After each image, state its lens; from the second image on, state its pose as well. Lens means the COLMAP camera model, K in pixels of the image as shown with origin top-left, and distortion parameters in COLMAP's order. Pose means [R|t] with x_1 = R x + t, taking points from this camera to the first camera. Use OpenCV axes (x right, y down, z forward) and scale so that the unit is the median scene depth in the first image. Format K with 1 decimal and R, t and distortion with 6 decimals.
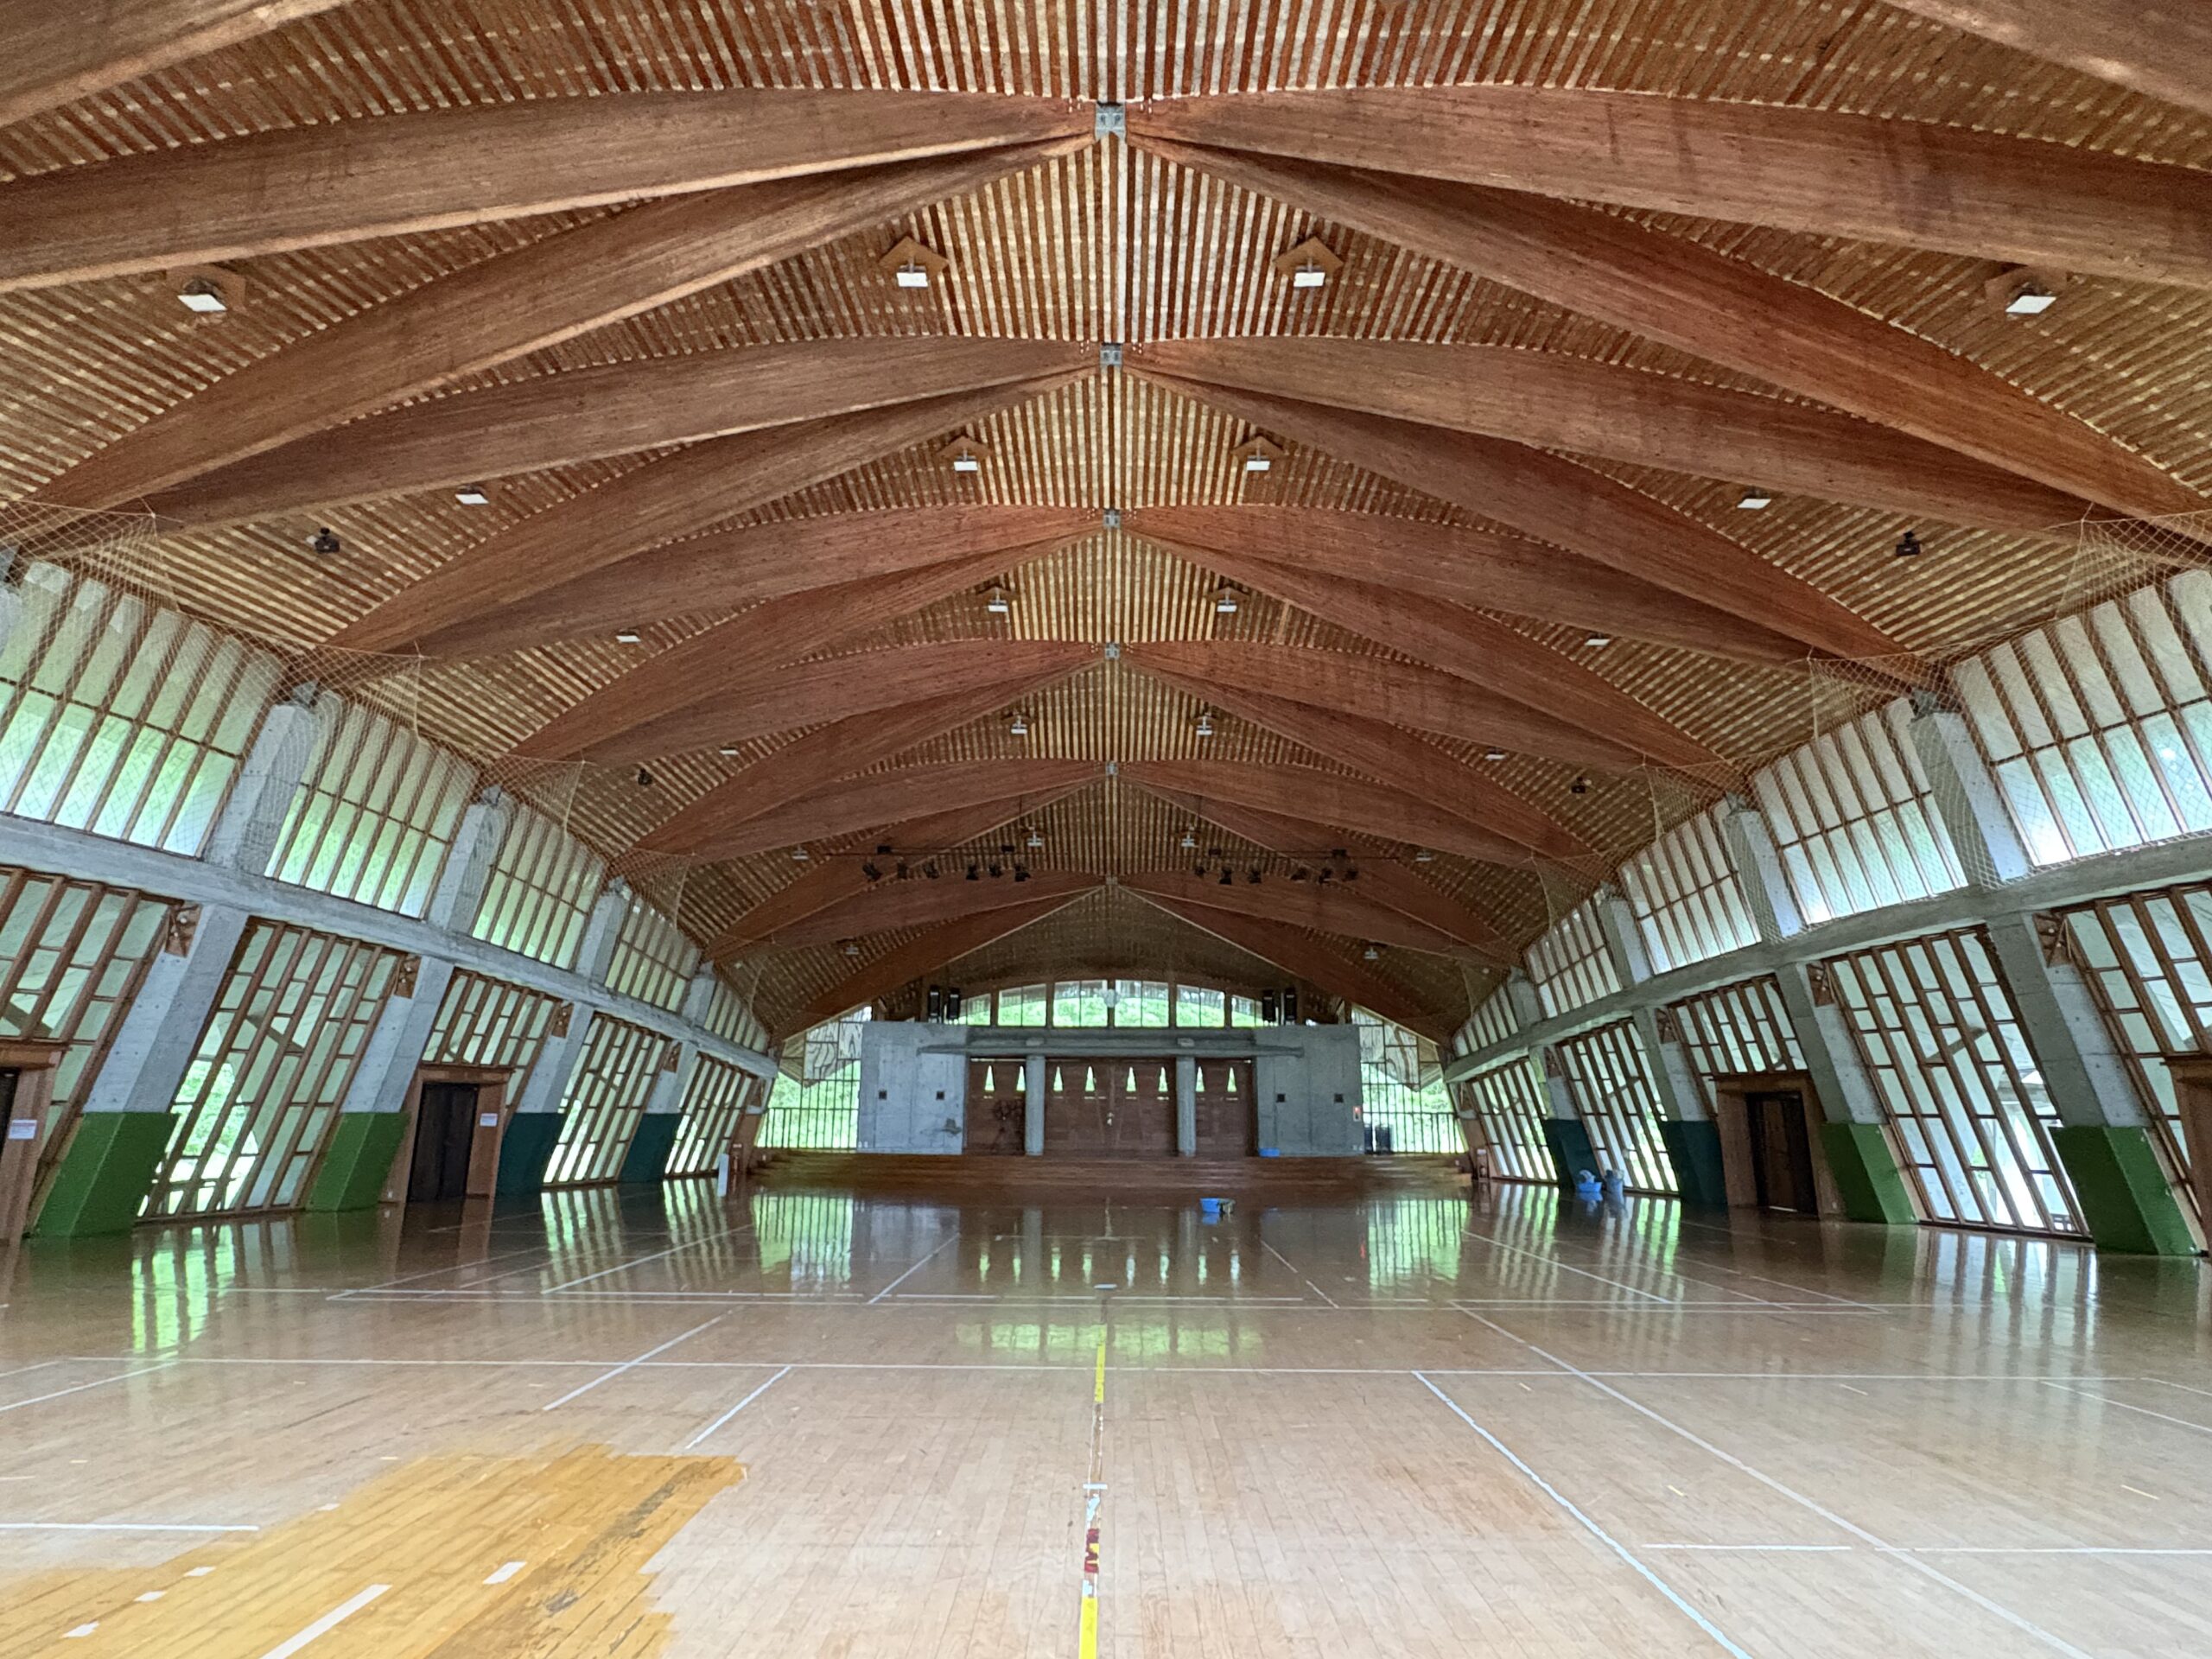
lens RADIAL K [[1153.4, 0, 1104.5], [0, 1153.4, 824.9], [0, 0, 1]] dist [-0.003620, 0.000304]
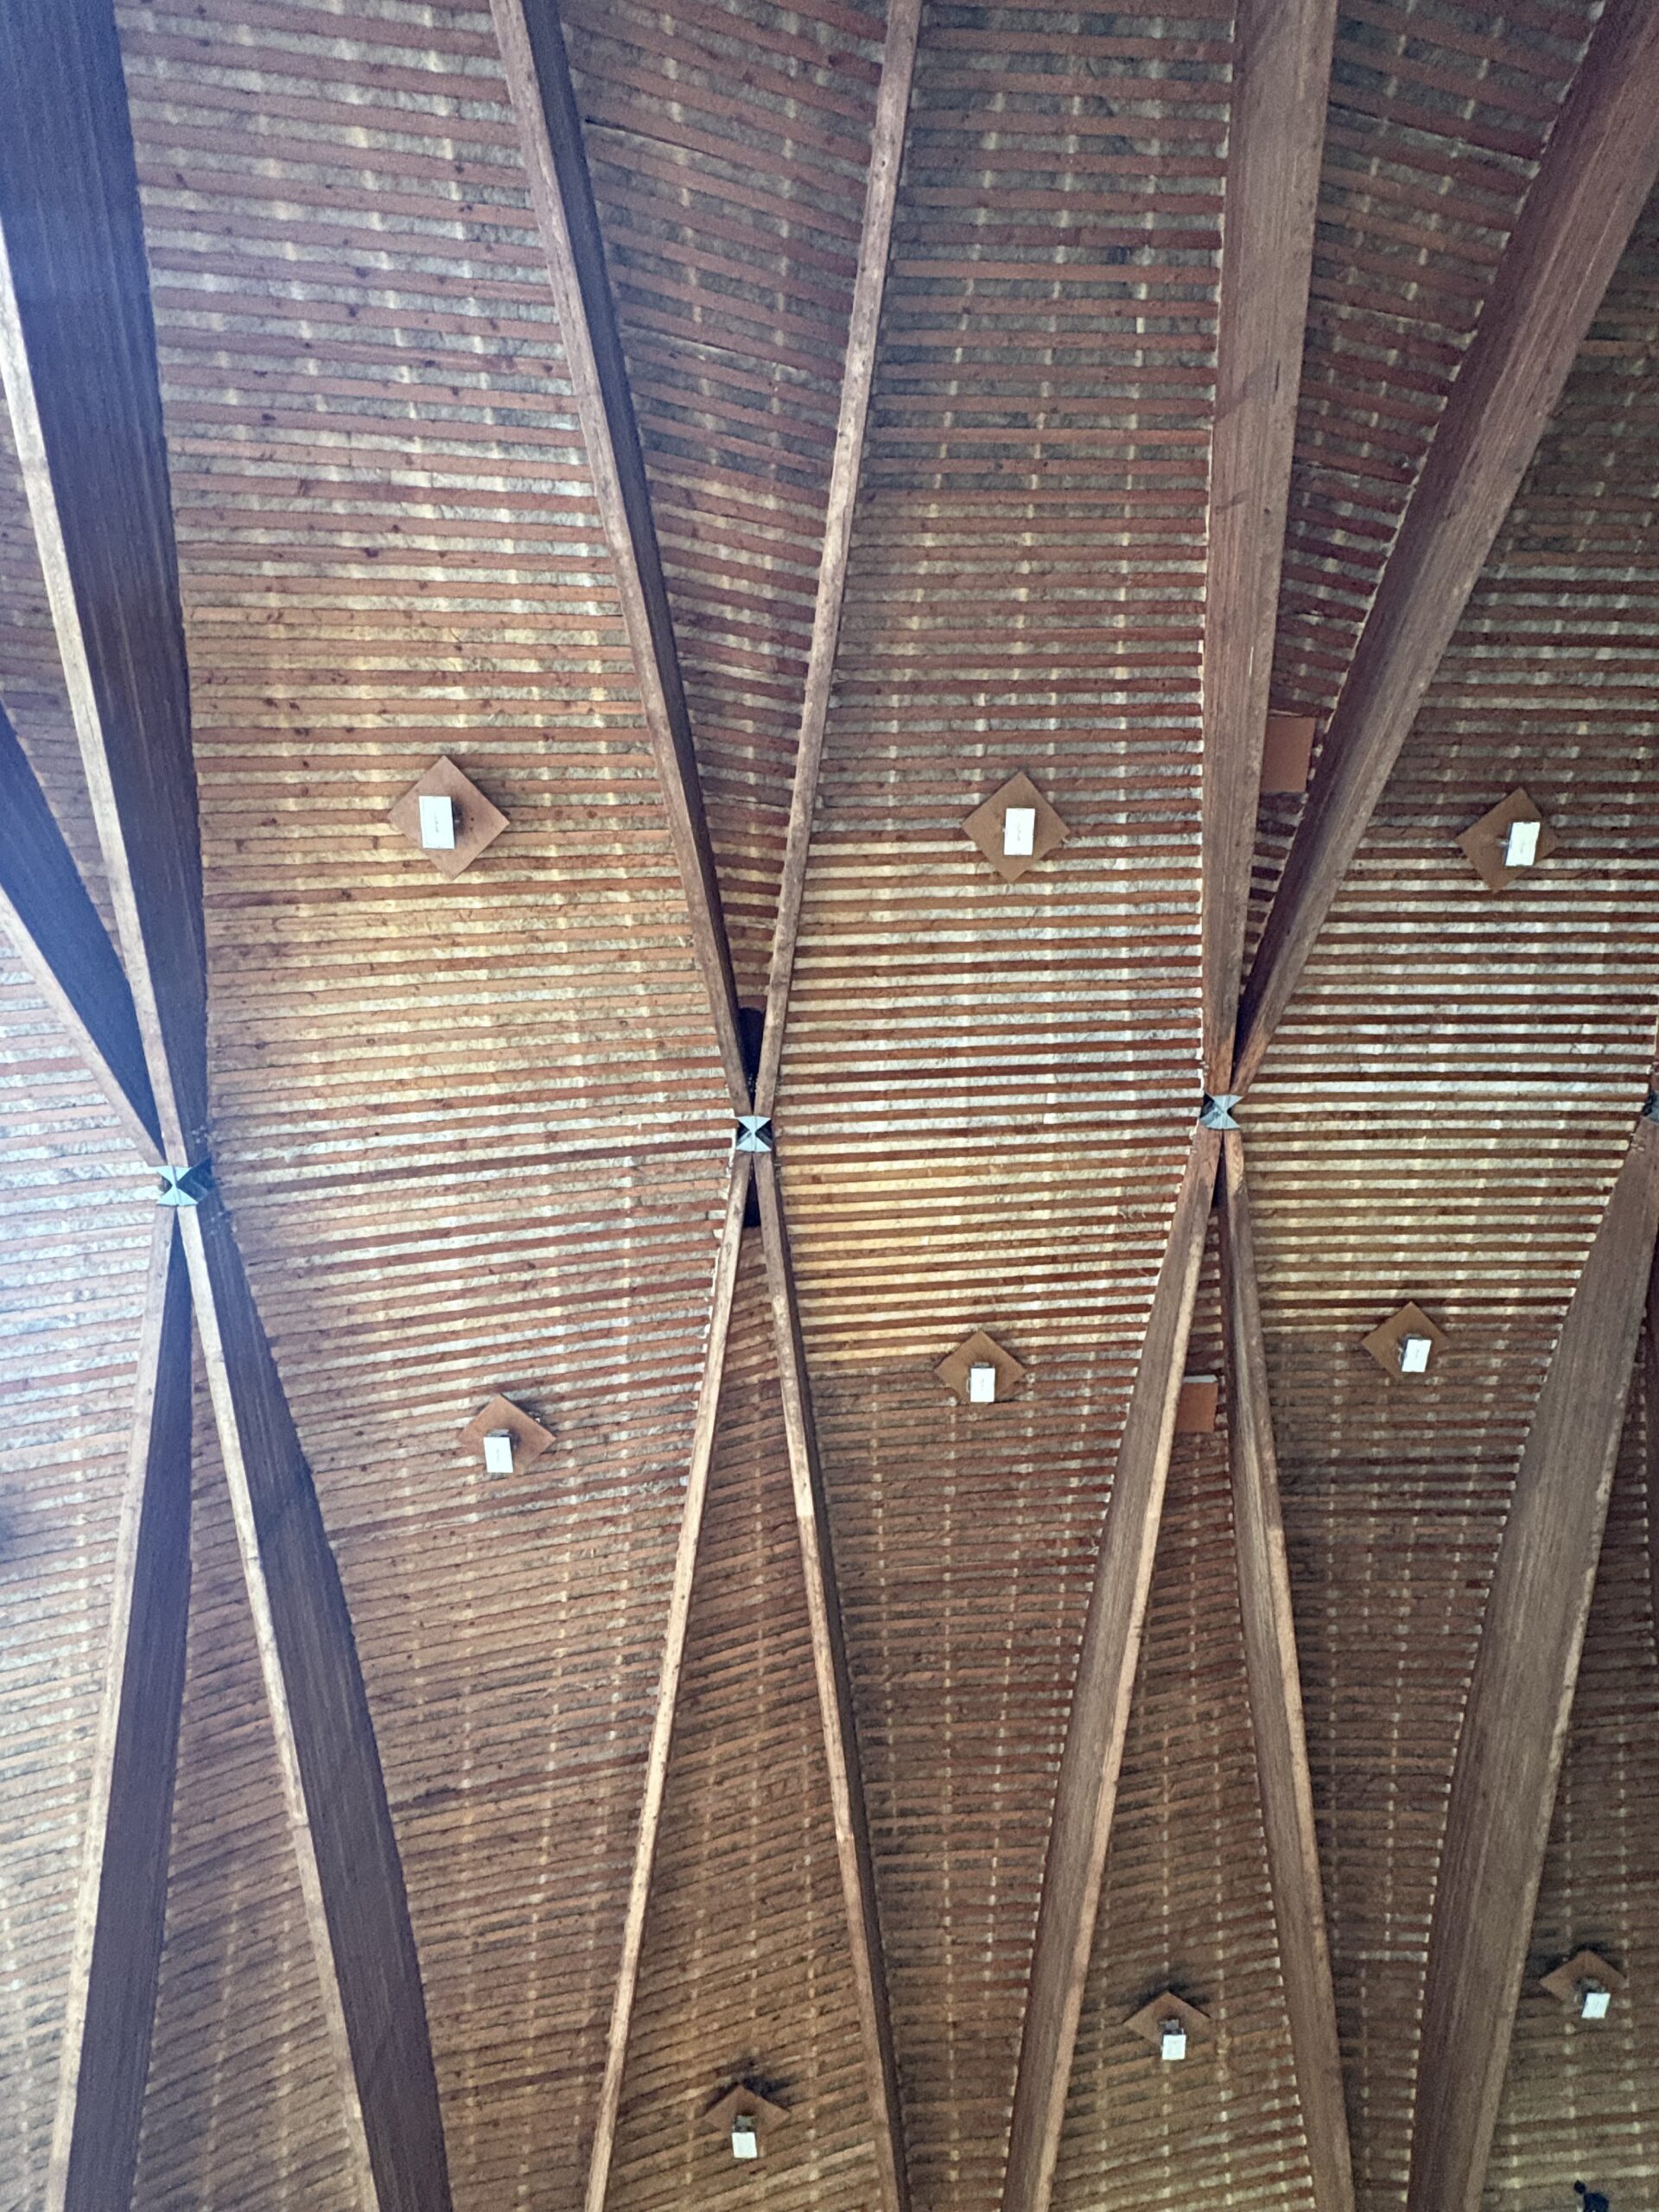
lens RADIAL K [[1153.4, 0, 832.8], [0, 1153.4, 1101.3], [0, 0, 1]] dist [-0.003620, 0.000304]
pose [[0.017911, -0.945972, -0.323755, 0.192999], [0.221208, 0.319531, -0.921394, 0.085998], [0.975062, -0.055114, 0.214980, 0.352818]]
